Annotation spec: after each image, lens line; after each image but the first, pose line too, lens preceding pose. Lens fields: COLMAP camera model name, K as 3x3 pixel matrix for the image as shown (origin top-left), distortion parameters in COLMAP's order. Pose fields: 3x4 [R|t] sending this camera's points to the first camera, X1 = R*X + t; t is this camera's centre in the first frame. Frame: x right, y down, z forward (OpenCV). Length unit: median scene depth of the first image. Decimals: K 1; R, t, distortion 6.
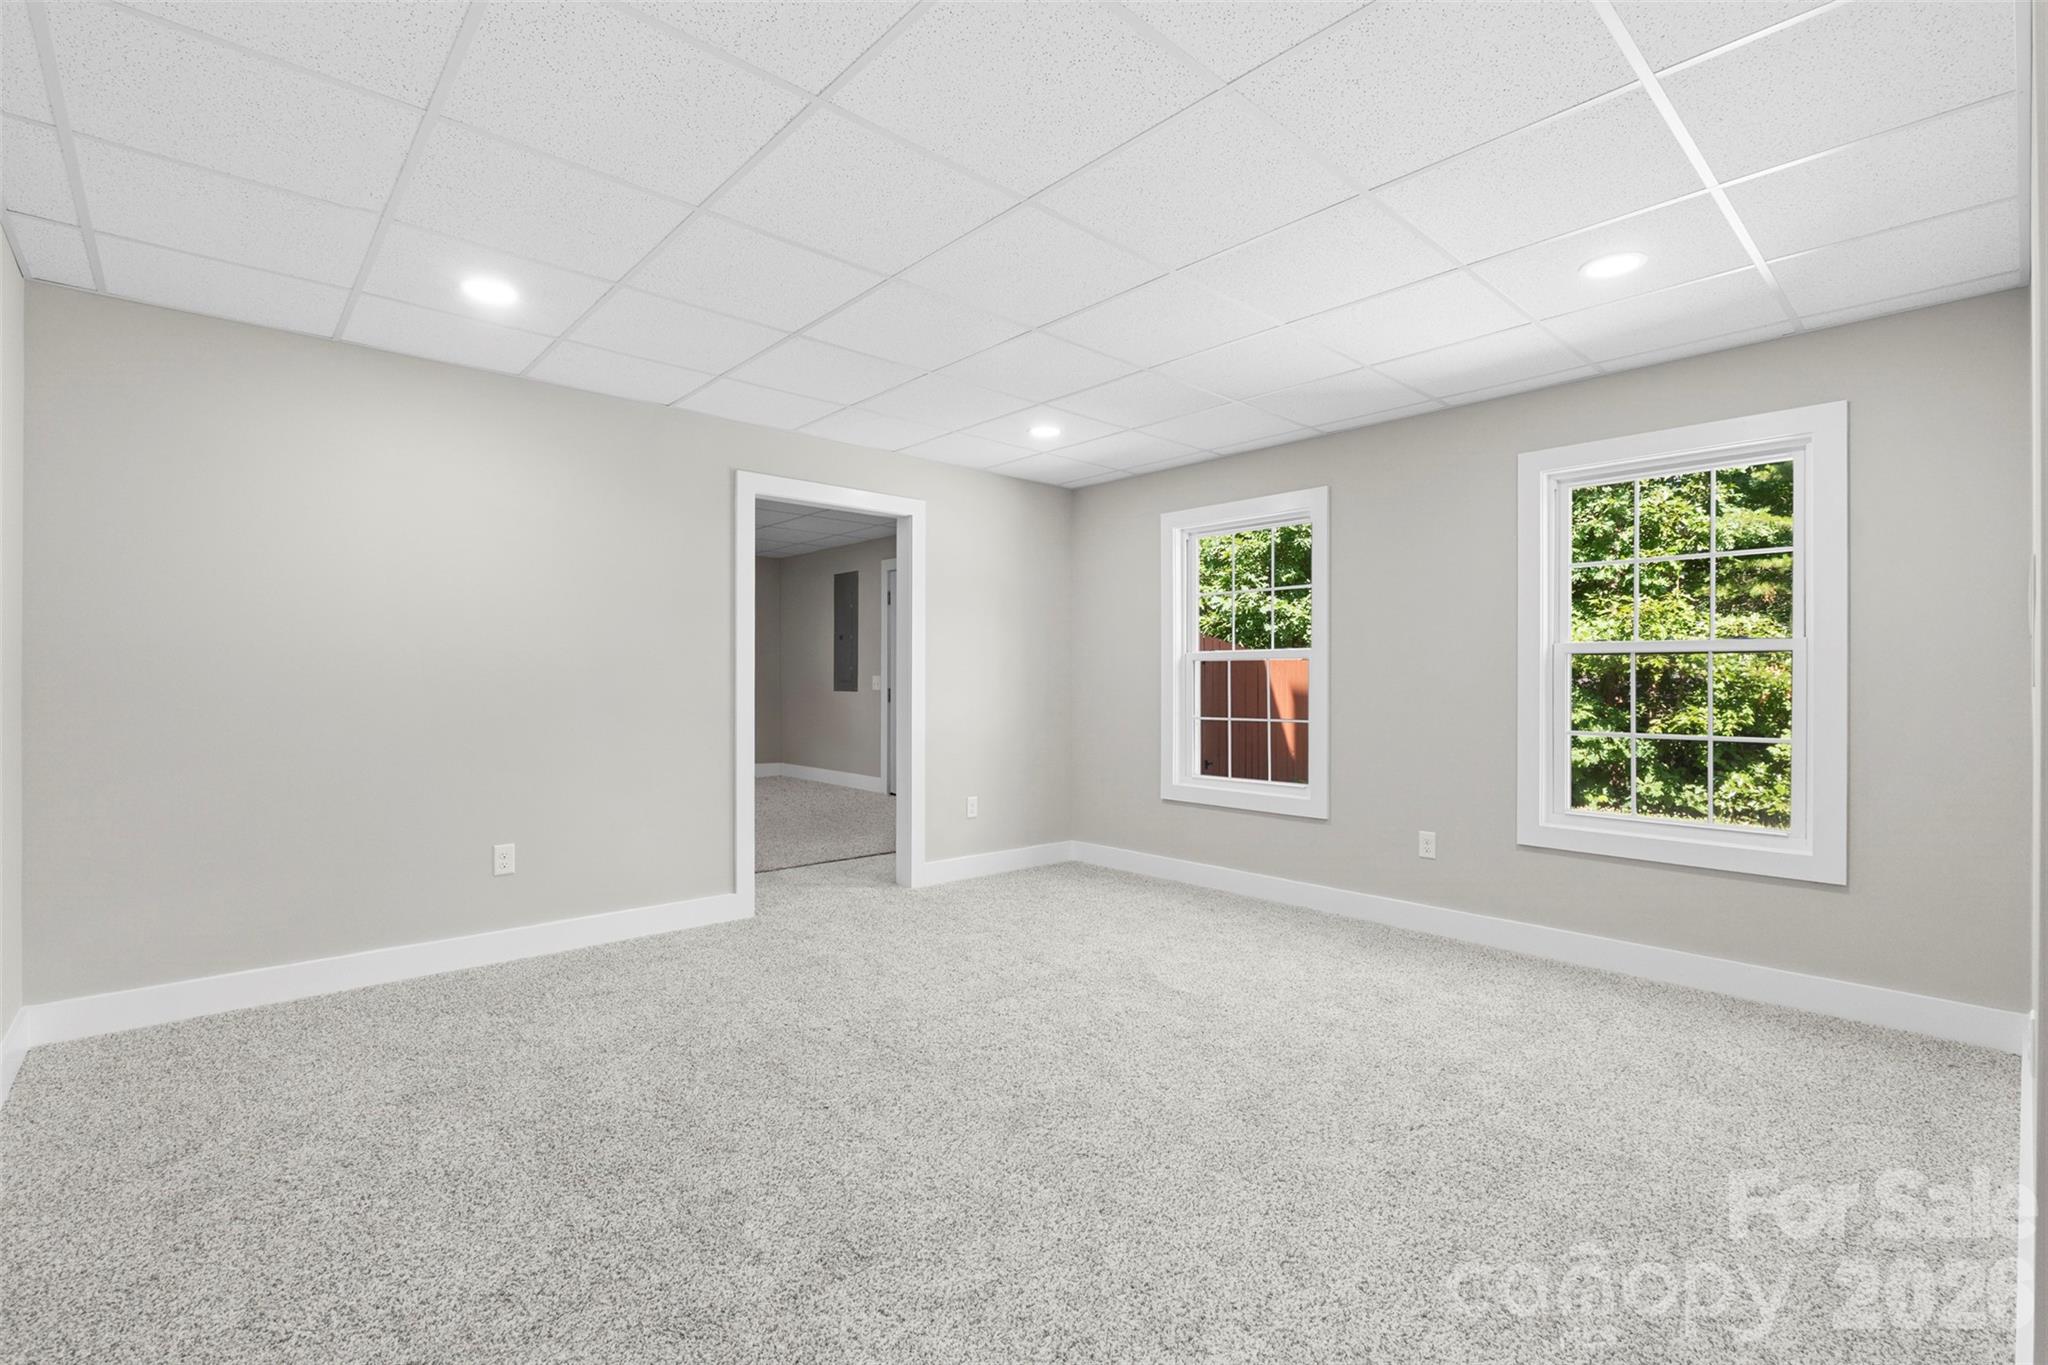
lens RADIAL K [[910.8, 0, 1026.2], [0, 910.8, 682.8], [0, 0, 1]] dist [-0.006816, 0.000154]
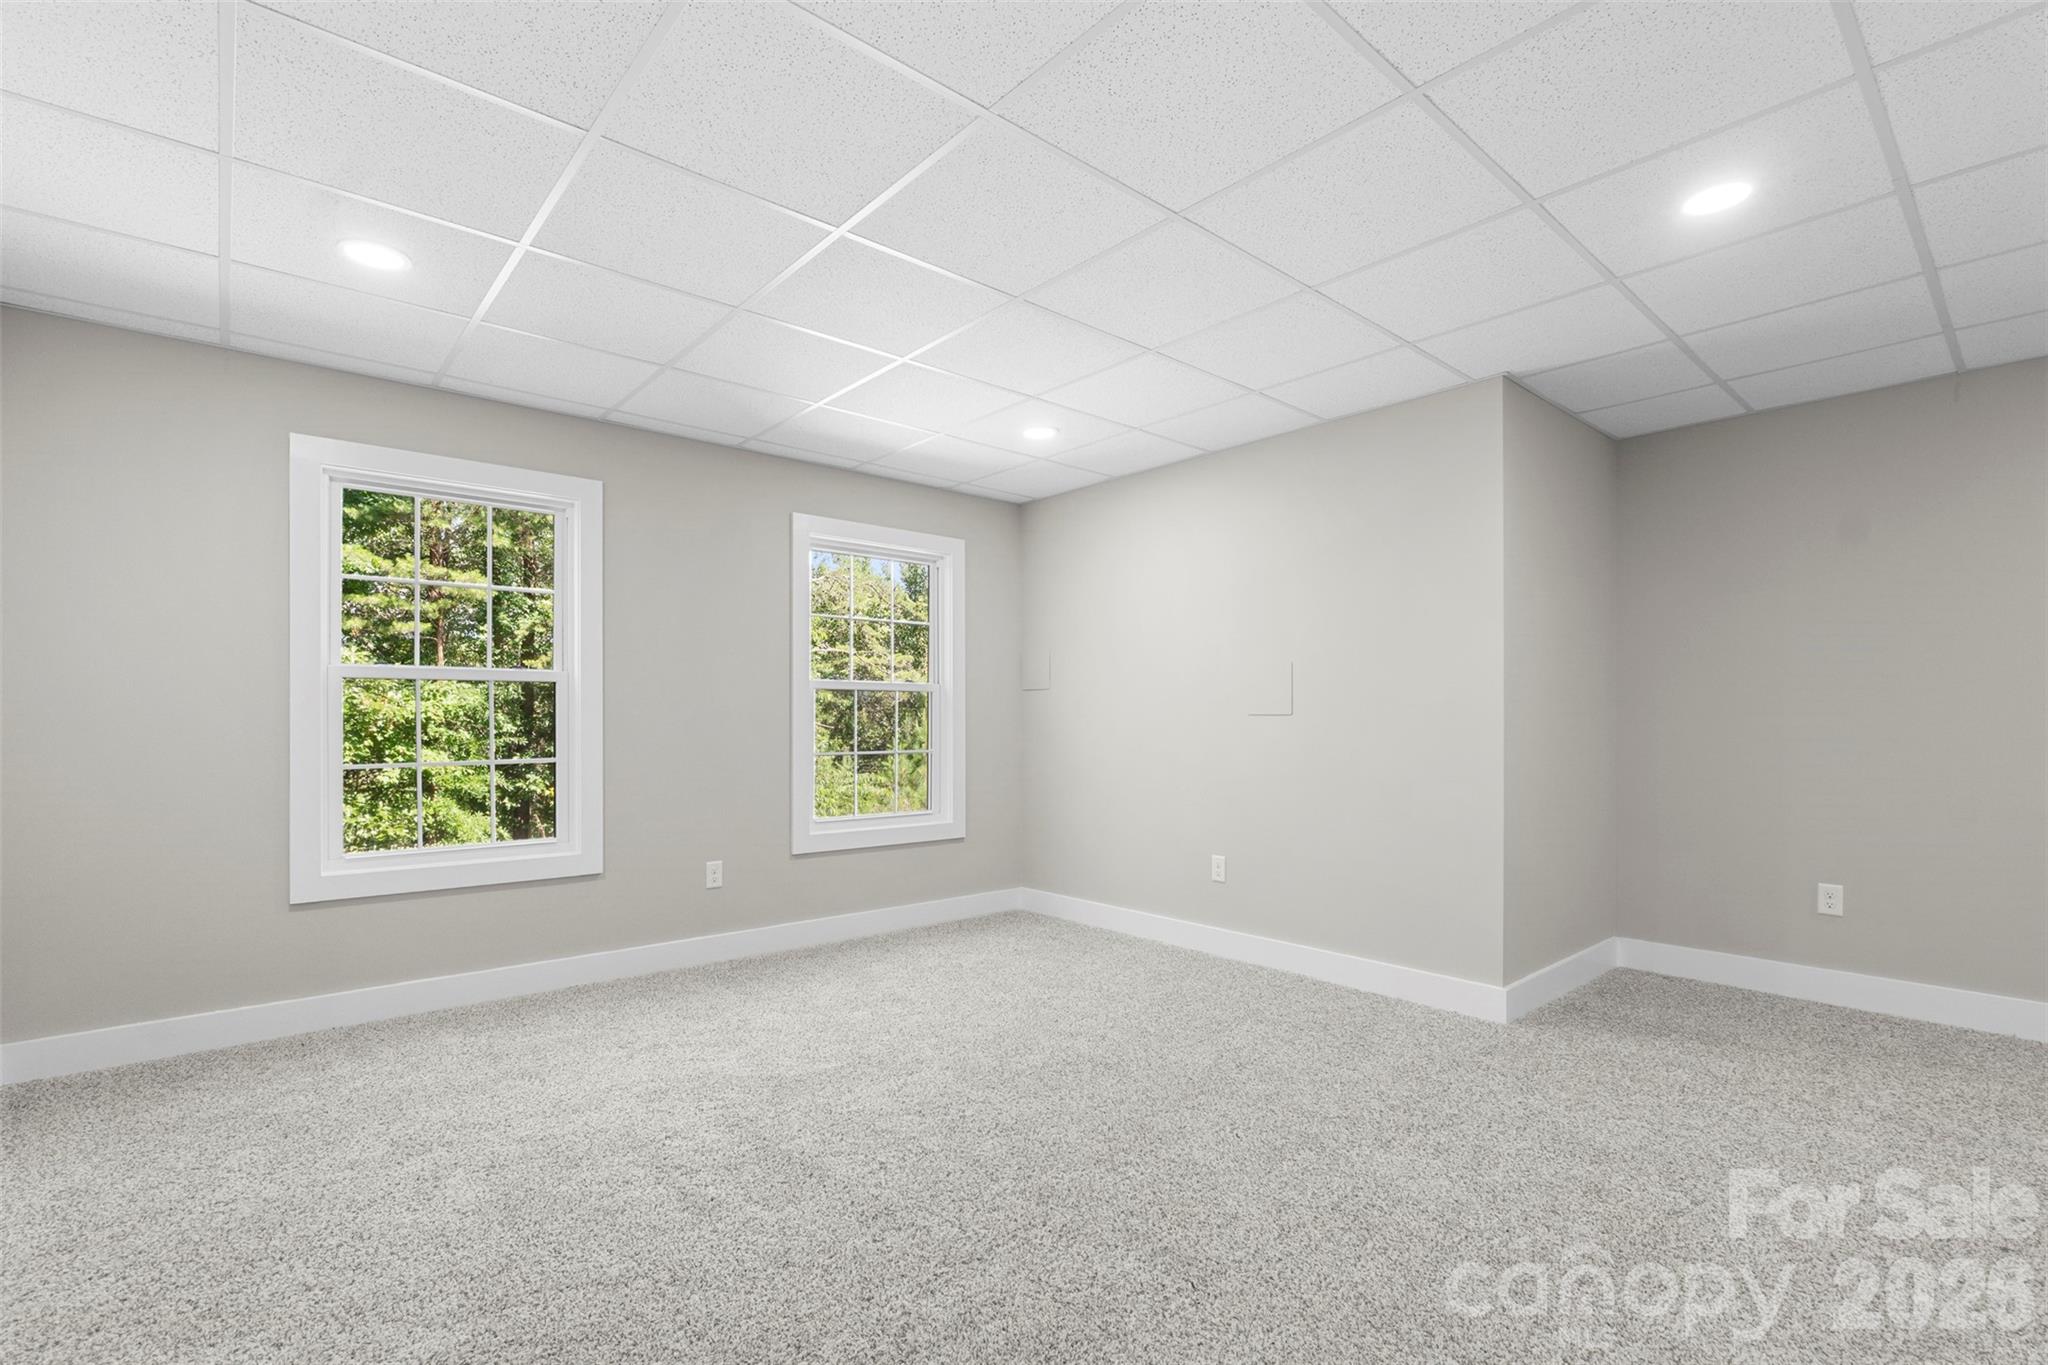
lens RADIAL K [[910.8, 0, 1025.6], [0, 910.8, 698.7], [0, 0, 1]] dist [-0.006816, 0.000154]
pose [[0.031264, 0.018195, 0.999346, -0.520024], [-0.000995, 0.999834, -0.018172, 0.003128], [-0.999511, -0.000426, 0.031277, 0.593175]]
